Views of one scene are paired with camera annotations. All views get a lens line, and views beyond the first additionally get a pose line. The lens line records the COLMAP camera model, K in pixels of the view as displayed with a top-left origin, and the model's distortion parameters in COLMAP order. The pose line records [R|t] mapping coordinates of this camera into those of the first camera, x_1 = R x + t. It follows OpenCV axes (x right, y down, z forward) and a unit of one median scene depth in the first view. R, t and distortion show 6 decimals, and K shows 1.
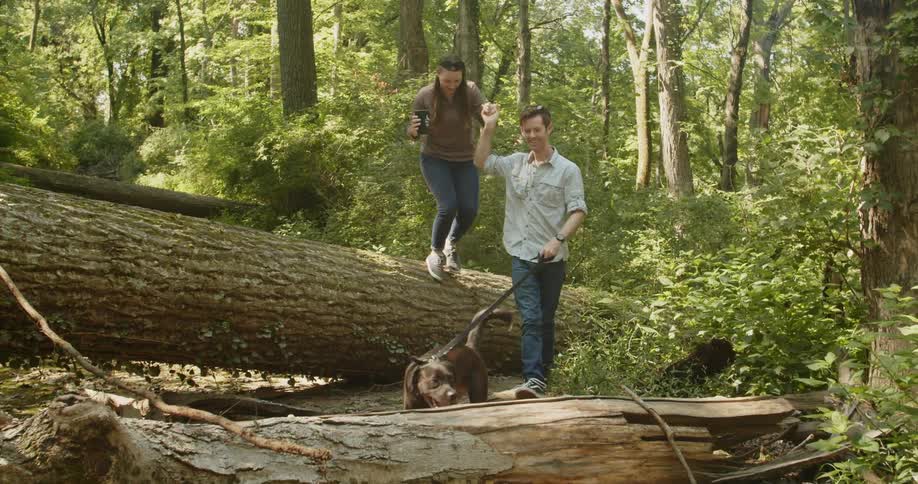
lens RADIAL K [[1205.3, 0, 459.0], [0, 1205.3, 242.0], [0, 0, 1]] dist [-0.009854, 0.061900]
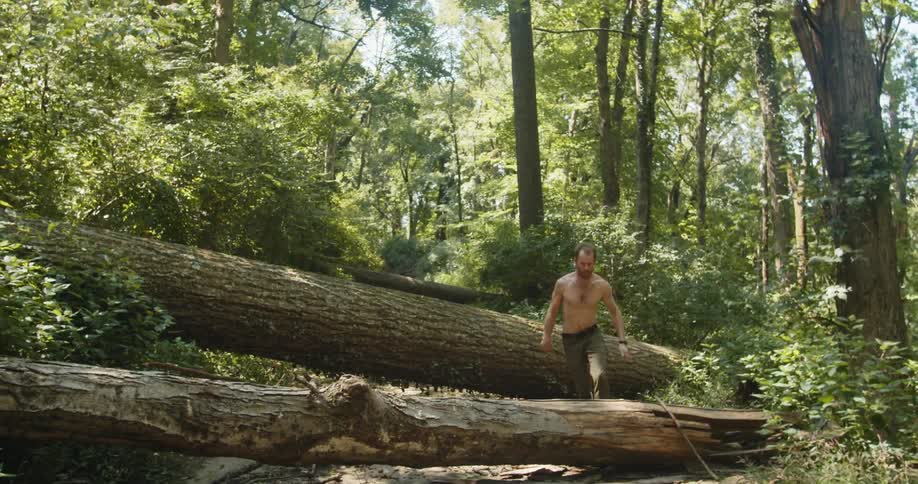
lens RADIAL K [[1205.3, 0, 459.0], [0, 1205.3, 242.0], [0, 0, 1]] dist [-0.009854, 0.061900]
pose [[0.962917, 0.001130, -0.269795, 0.290781], [-0.023655, 0.996494, -0.080252, 0.038532], [0.268759, 0.083658, 0.959568, -0.671424]]
